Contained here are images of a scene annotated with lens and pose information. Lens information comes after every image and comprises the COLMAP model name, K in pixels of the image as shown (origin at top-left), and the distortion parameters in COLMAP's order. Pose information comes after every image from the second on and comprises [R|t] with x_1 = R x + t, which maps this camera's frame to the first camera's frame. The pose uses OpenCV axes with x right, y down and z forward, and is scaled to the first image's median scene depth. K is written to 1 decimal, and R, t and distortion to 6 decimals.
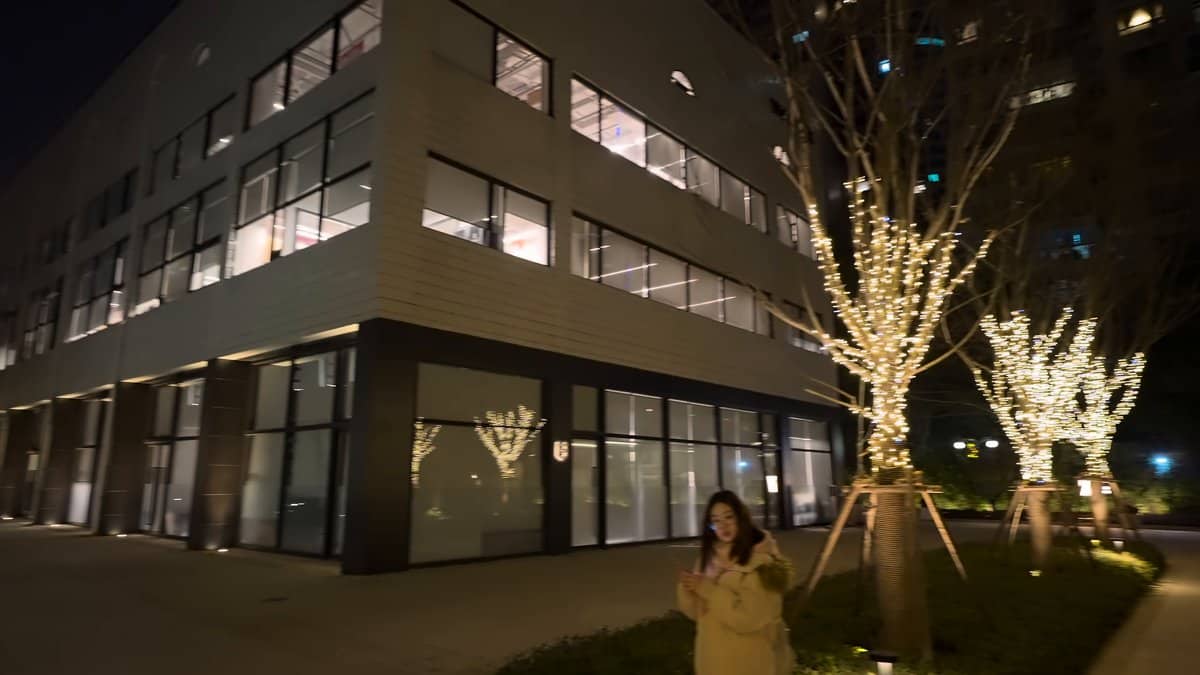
lens RADIAL K [[722.4, 0, 599.2], [0, 722.4, 330.1], [0, 0, 1]] dist [0.001542, -0.000910]
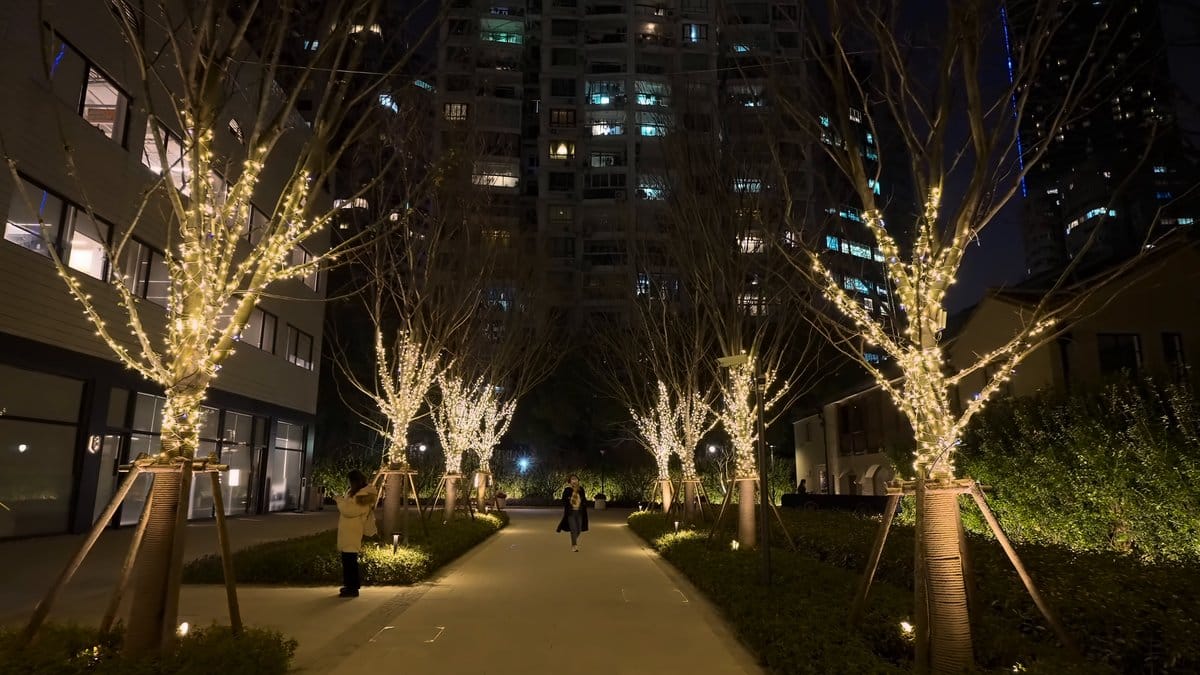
lens RADIAL K [[722.4, 0, 599.2], [0, 722.4, 330.1], [0, 0, 1]] dist [0.001542, -0.000910]
pose [[0.737941, 0.140778, 0.660018, -0.270594], [-0.142108, 0.988487, -0.051954, -0.074024], [-0.659733, -0.055455, 0.749451, -0.424511]]
